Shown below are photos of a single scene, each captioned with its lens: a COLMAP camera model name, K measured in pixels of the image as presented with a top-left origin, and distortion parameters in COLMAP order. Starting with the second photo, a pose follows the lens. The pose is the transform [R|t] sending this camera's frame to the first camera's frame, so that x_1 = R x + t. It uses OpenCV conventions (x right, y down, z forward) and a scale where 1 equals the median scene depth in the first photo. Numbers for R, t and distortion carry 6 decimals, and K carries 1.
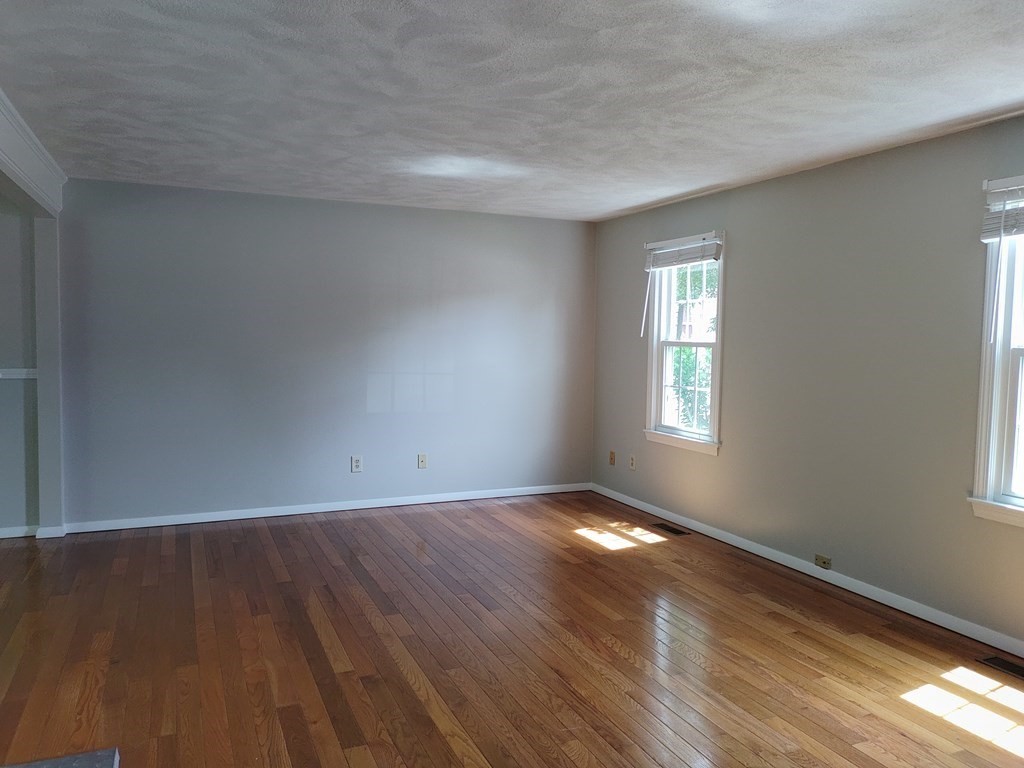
lens RADIAL K [[759.8, 0, 508.0], [0, 759.8, 381.9], [0, 0, 1]] dist [0.032414, -0.017624]
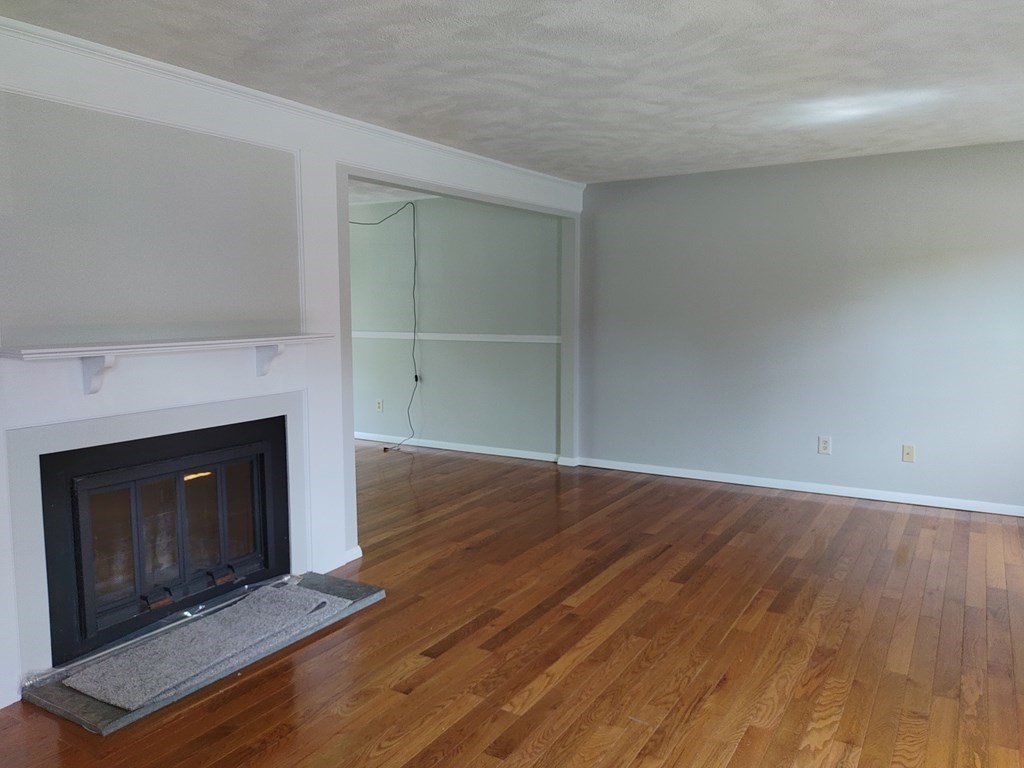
lens RADIAL K [[759.8, 0, 507.9], [0, 759.8, 388.7], [0, 0, 1]] dist [0.032414, -0.017624]
pose [[0.574114, 0.073369, -0.815481, 0.477512], [-0.039278, 0.997298, 0.062075, -0.005240], [0.817833, -0.003607, 0.575445, 0.212703]]
